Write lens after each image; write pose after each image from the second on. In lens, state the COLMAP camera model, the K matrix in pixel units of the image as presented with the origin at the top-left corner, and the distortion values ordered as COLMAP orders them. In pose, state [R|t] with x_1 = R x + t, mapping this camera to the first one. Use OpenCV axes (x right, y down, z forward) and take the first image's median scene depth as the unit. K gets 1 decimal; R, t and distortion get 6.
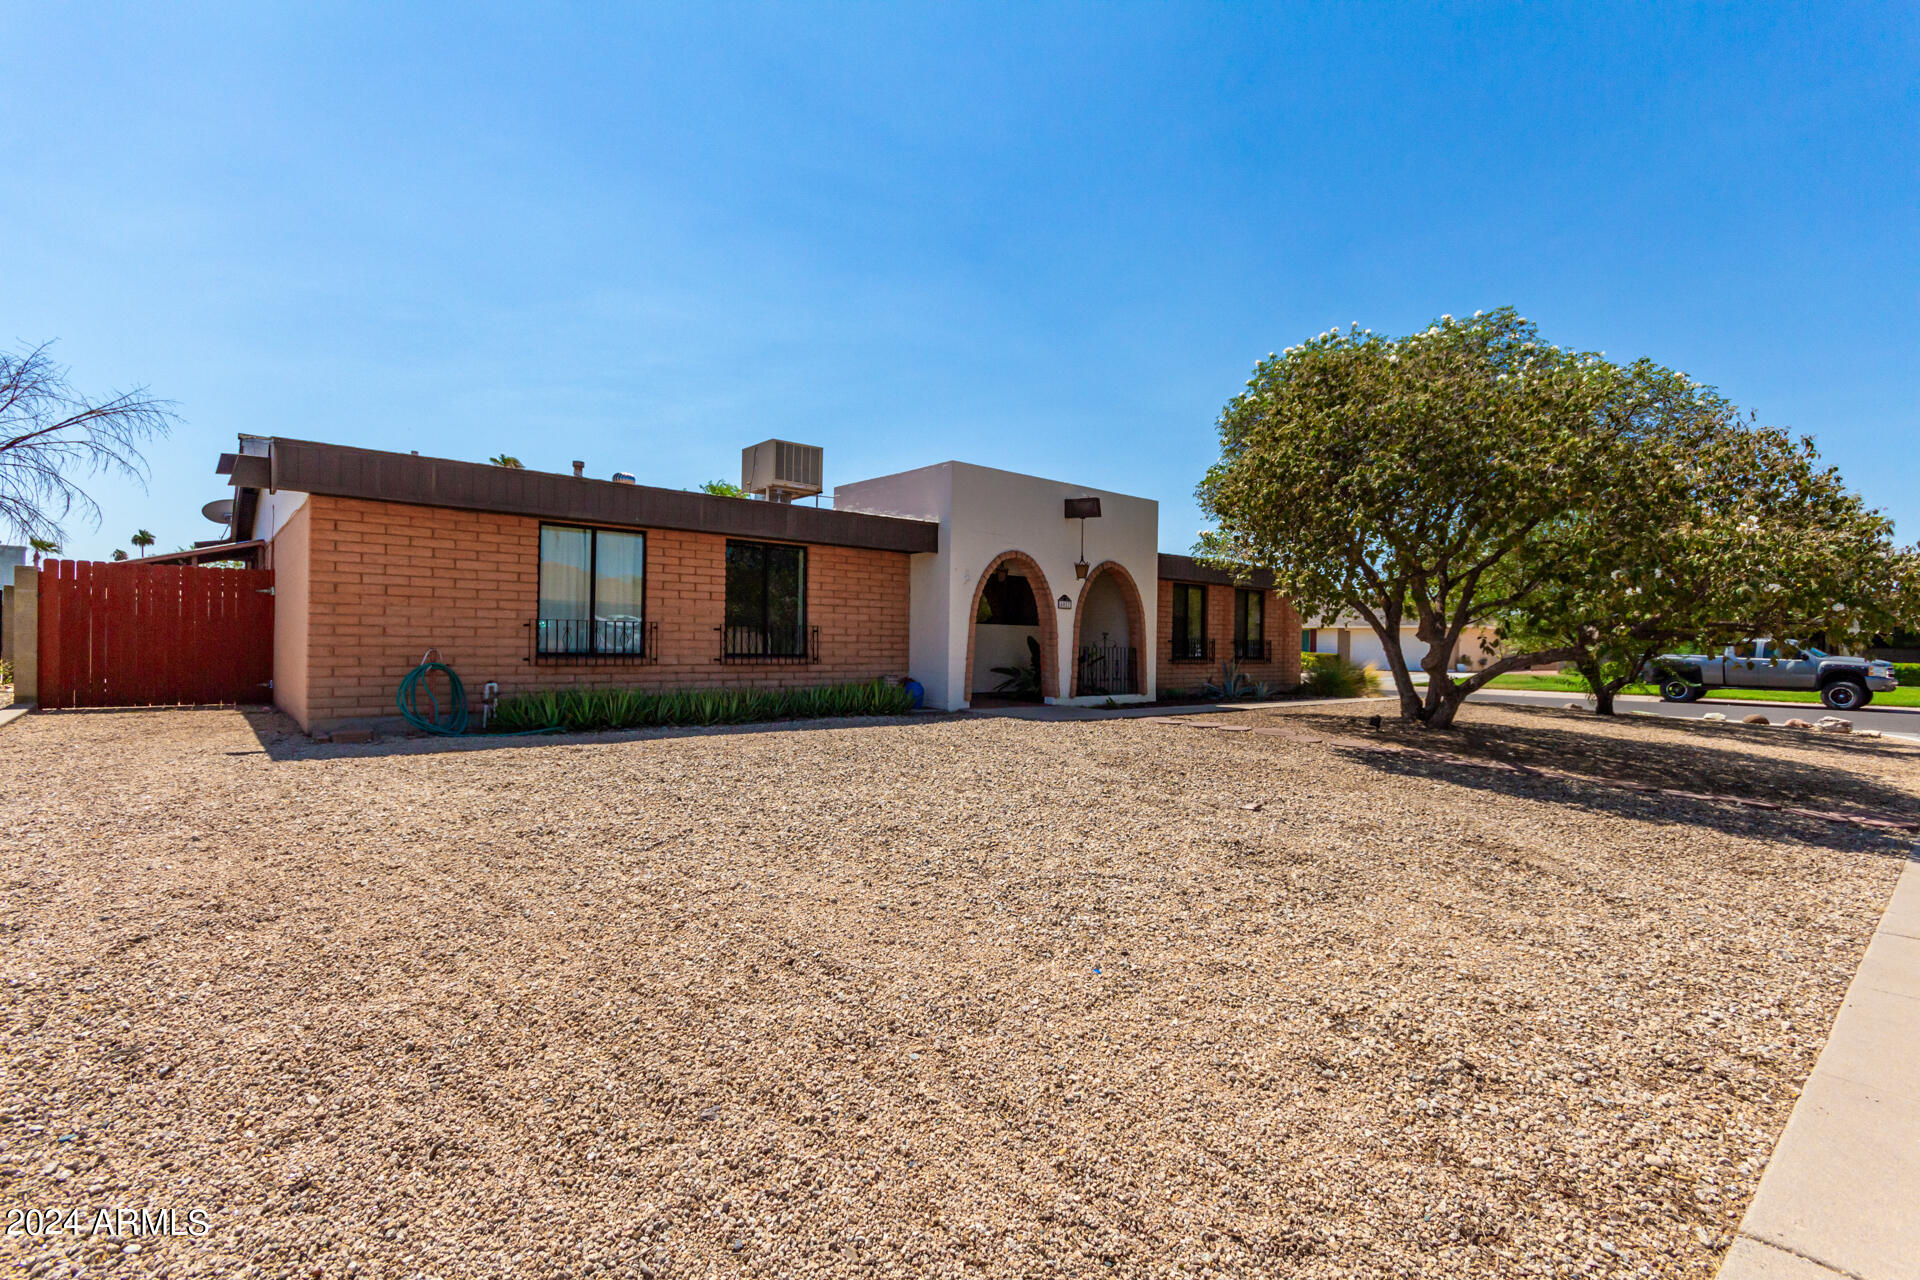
lens RADIAL K [[869.3, 0, 960.0], [0, 869.3, 640.0], [0, 0, 1]] dist [0.002499, 0.000687]
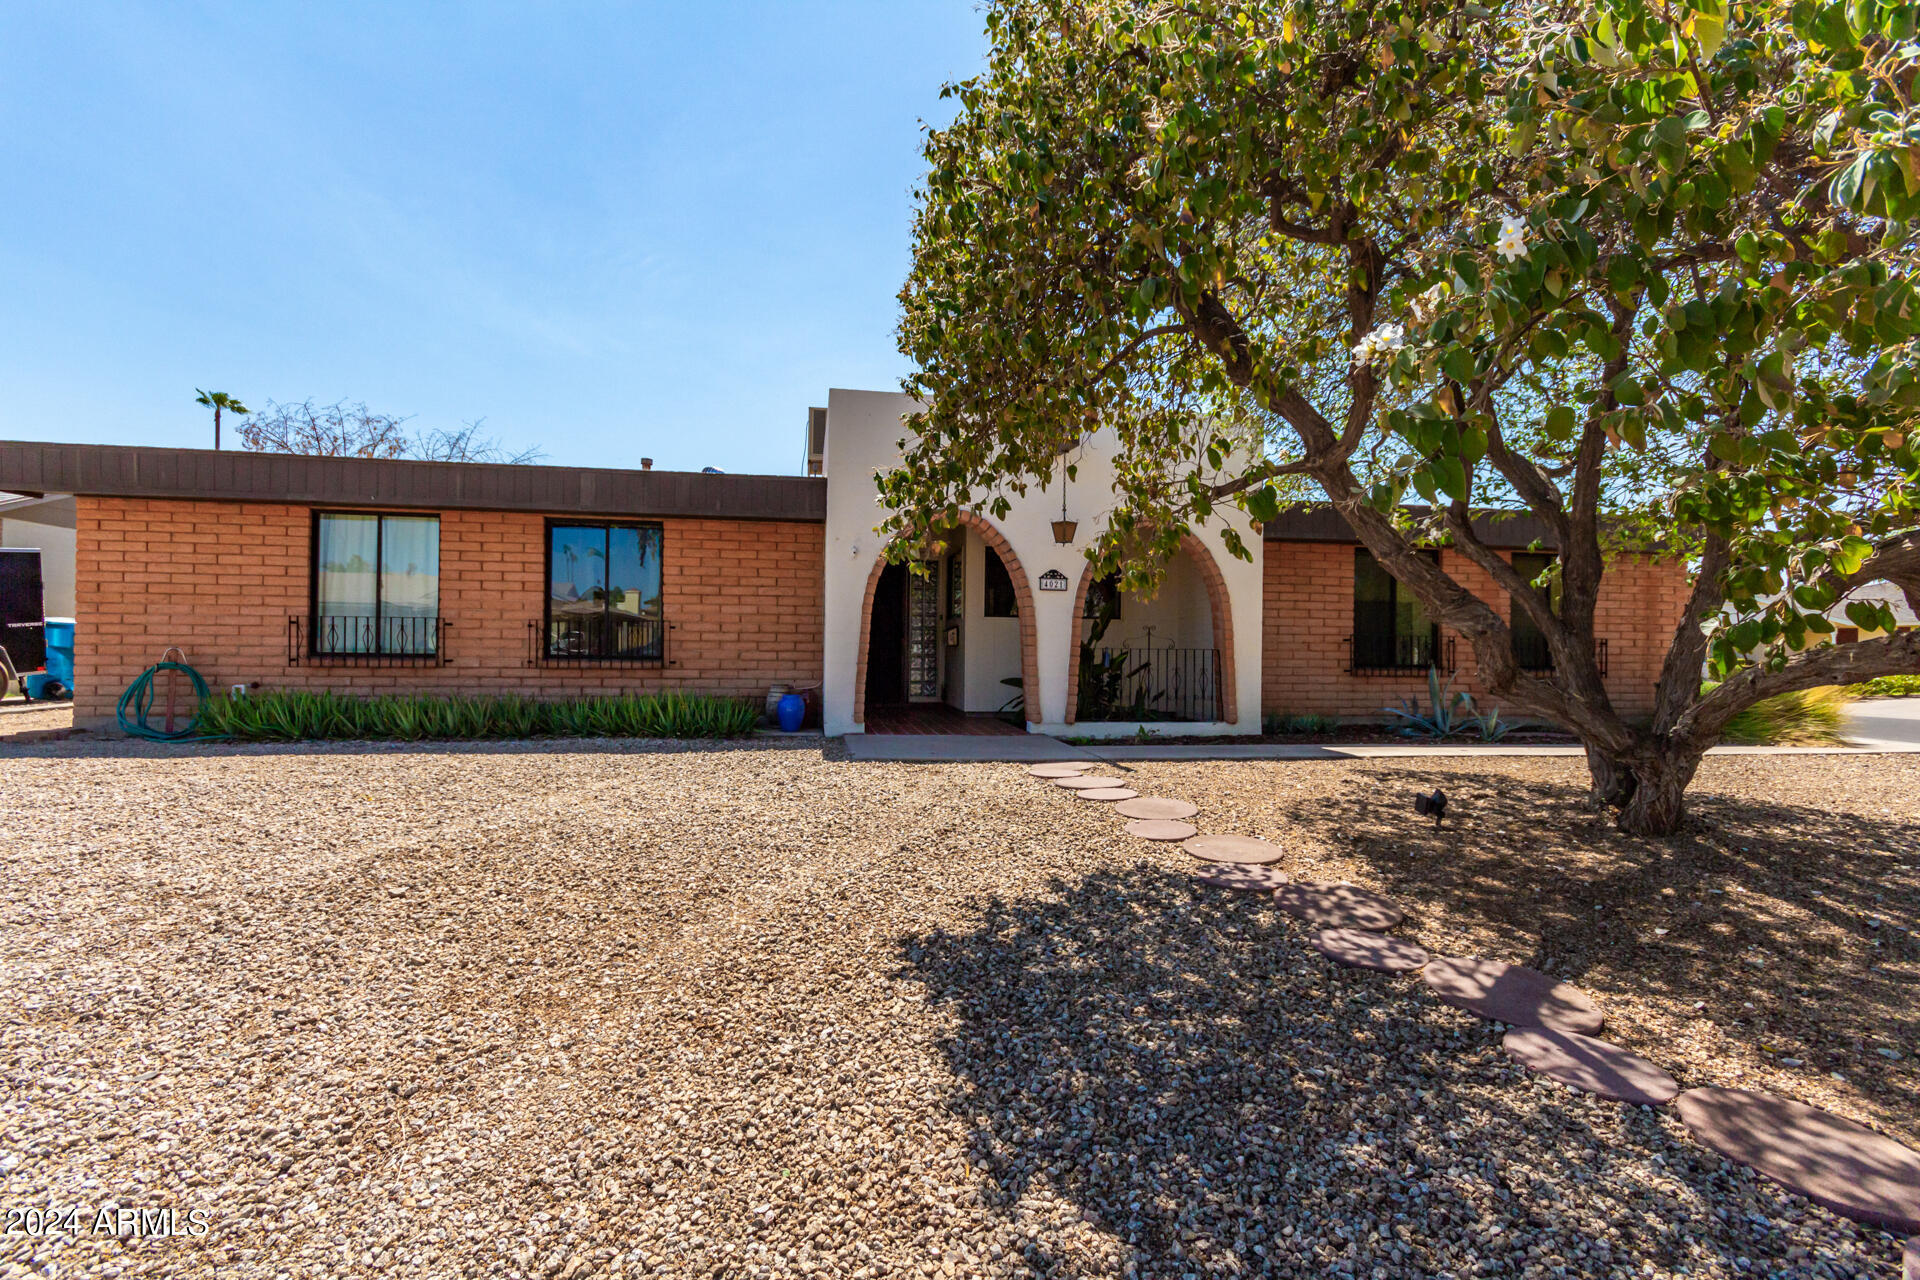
lens RADIAL K [[910.6, 0, 896.9], [0, 910.6, 638.7], [0, 0, 1]] dist [0.001825, 0.000181]
pose [[0.866891, -0.006448, -0.498457, 0.474543], [0.002497, 0.999960, -0.008593, 0.008731], [0.498492, 0.006205, 0.866872, 0.426997]]
